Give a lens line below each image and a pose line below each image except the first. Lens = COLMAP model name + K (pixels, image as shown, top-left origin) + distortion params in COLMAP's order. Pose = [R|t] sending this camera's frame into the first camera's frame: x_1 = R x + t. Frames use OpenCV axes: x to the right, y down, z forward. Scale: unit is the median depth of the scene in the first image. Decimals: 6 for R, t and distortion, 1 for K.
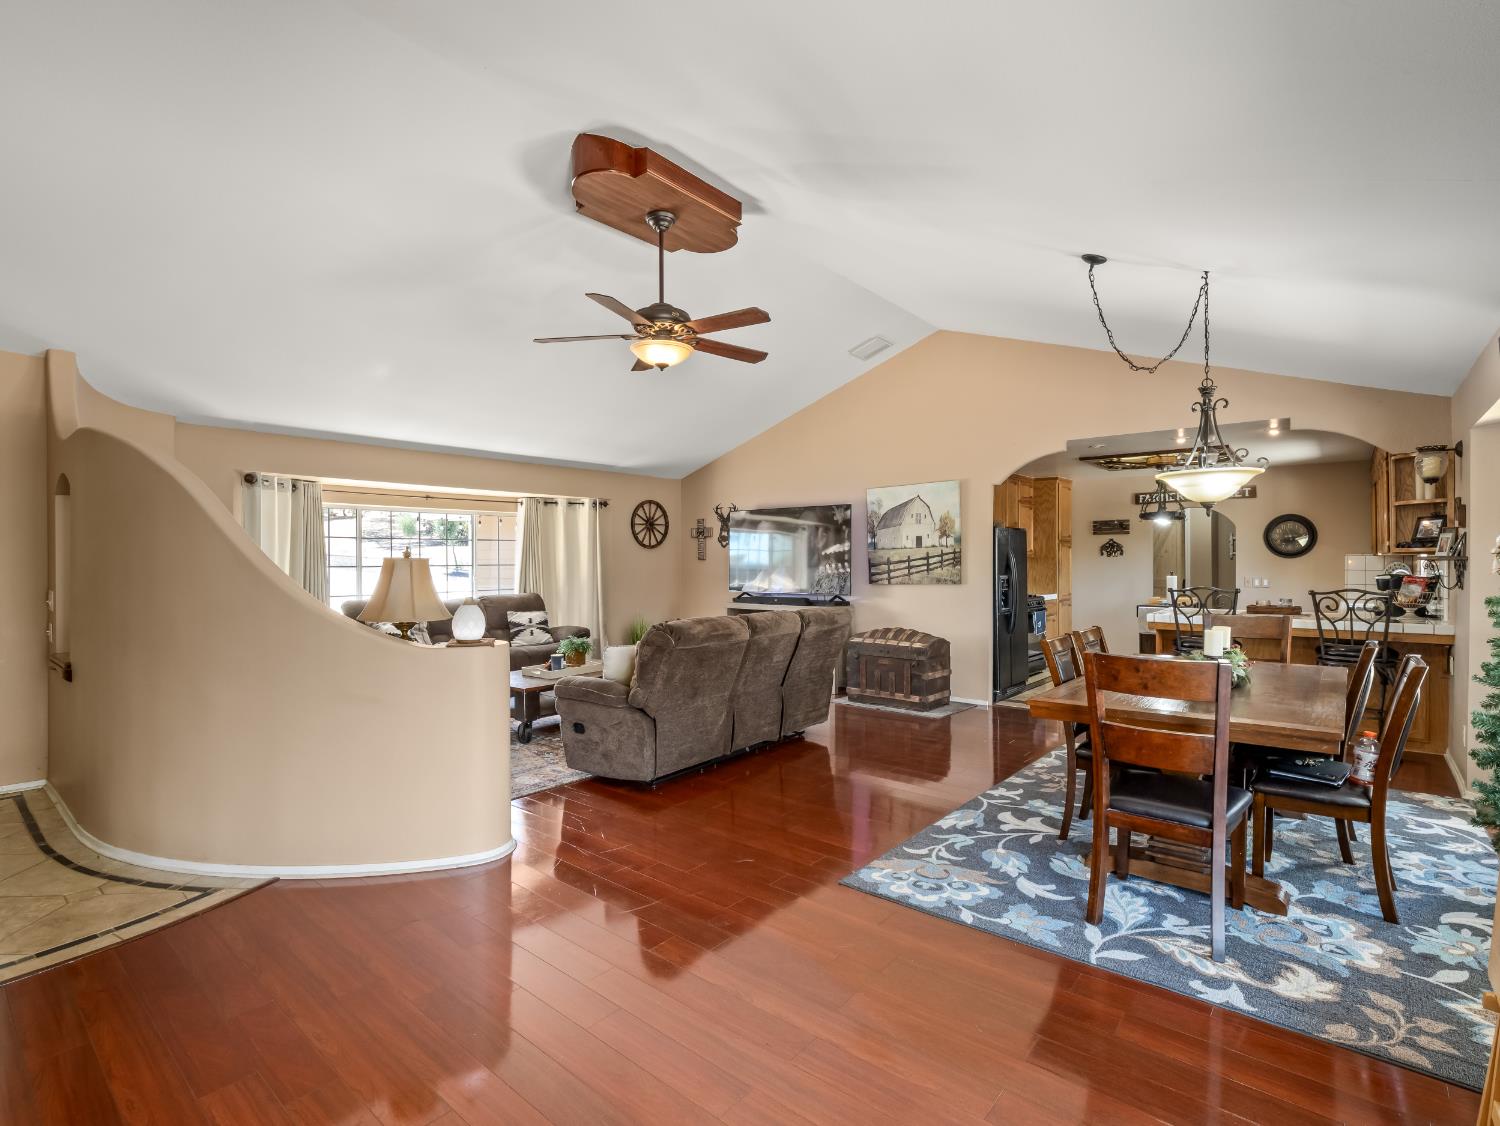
lens RADIAL K [[726.6, 0, 740.9], [0, 726.6, 560.7], [0, 0, 1]] dist [-0.009209, -0.007180]
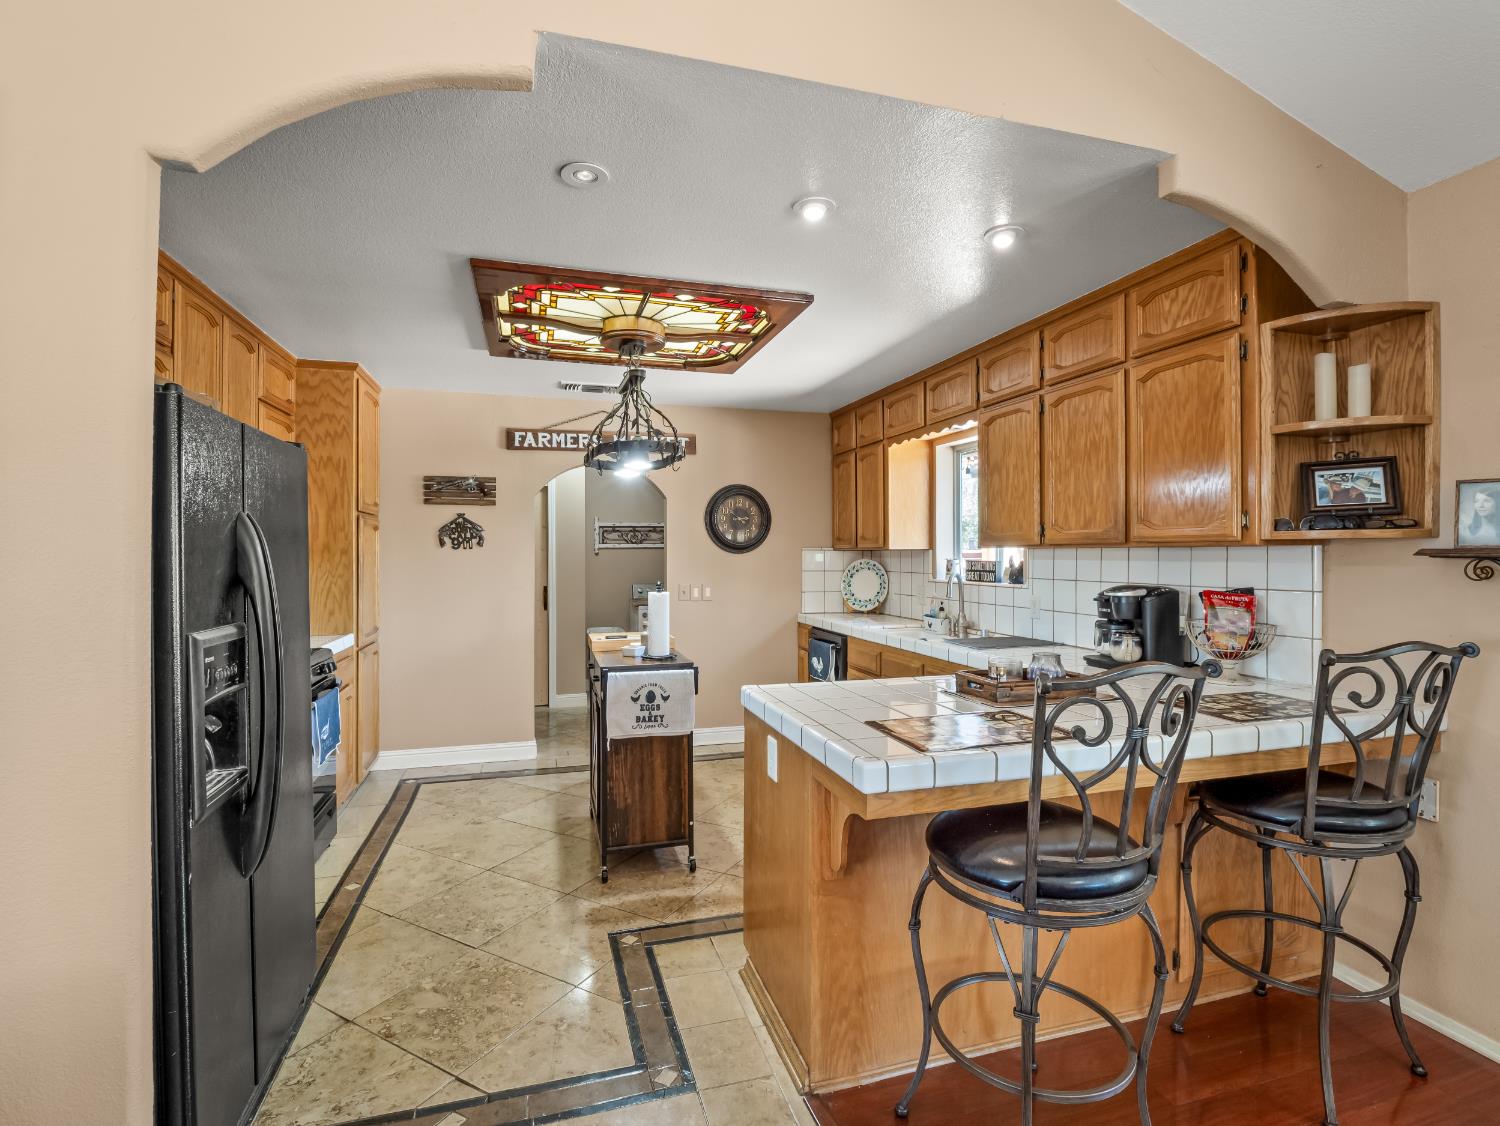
lens RADIAL K [[726.6, 0, 750.2], [0, 726.6, 559.1], [0, 0, 1]] dist [-0.009209, -0.007180]
pose [[0.547195, -0.001282, 0.837004, 0.382247], [-0.000512, 0.999998, 0.001866, 0.000285], [-0.837005, -0.001449, 0.547193, 1.061736]]
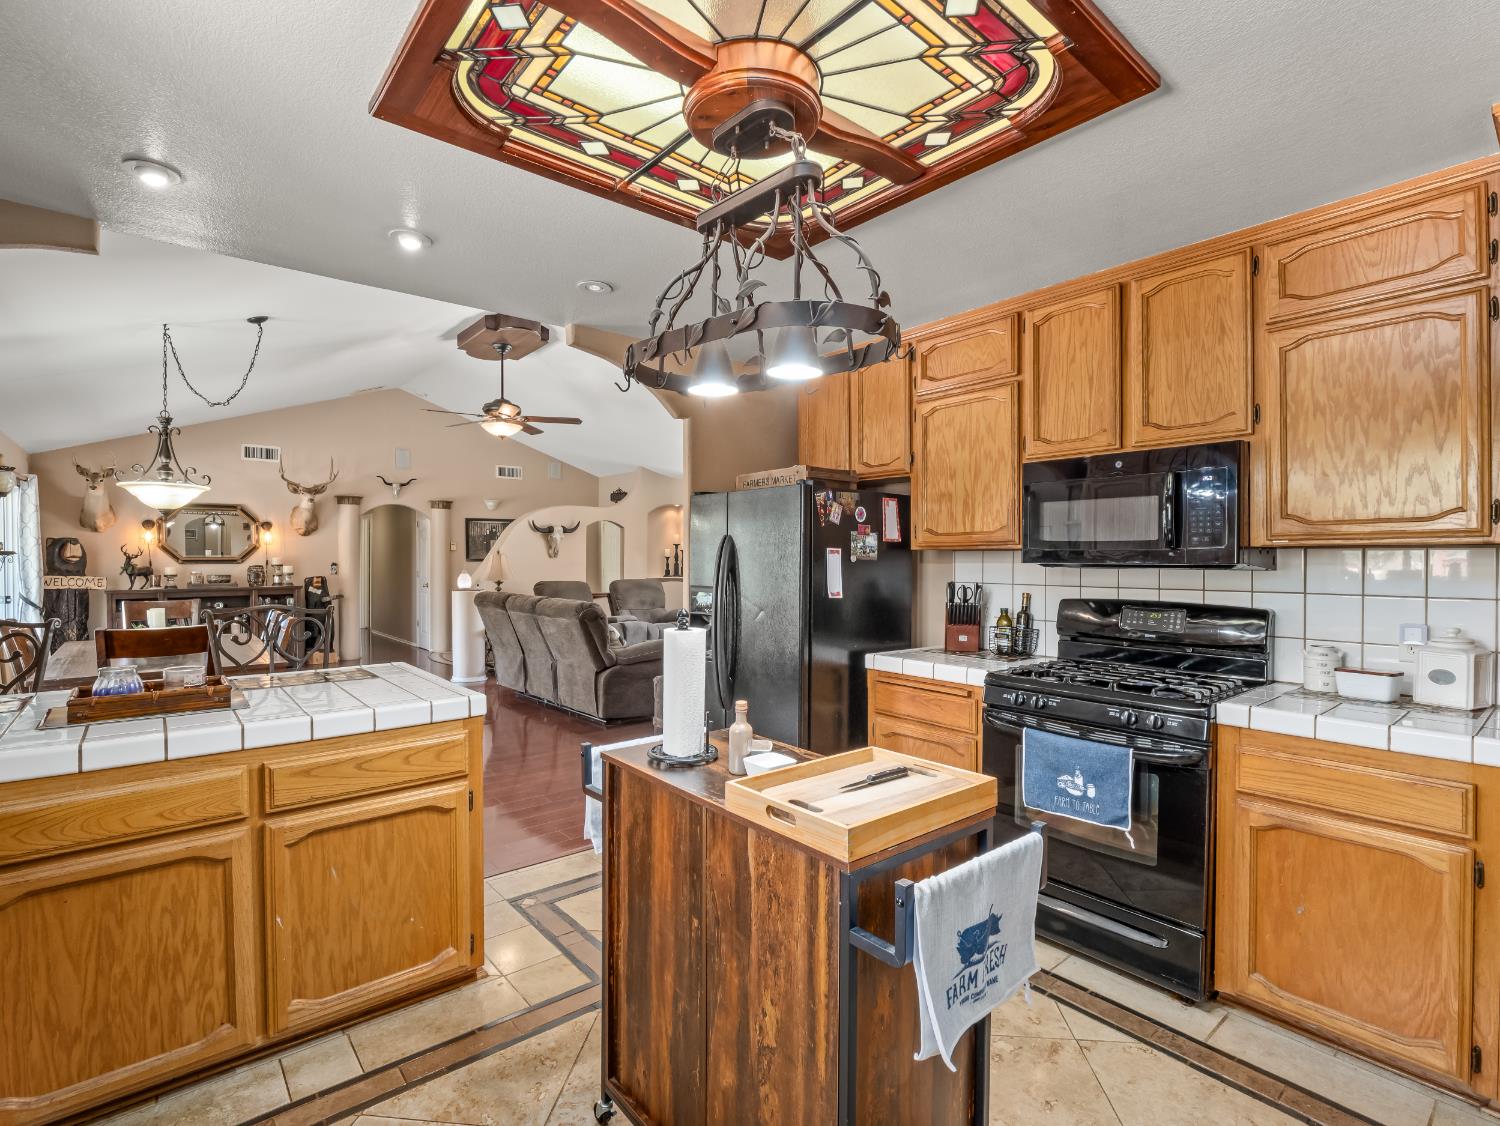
lens RADIAL K [[726.6, 0, 748.6], [0, 726.6, 562.1], [0, 0, 1]] dist [-0.009209, -0.007180]
pose [[-0.171870, 0.010346, -0.985065, 1.216109], [-0.002387, 0.999938, 0.010918, -0.002472], [0.985117, 0.004228, -0.171835, 1.580130]]
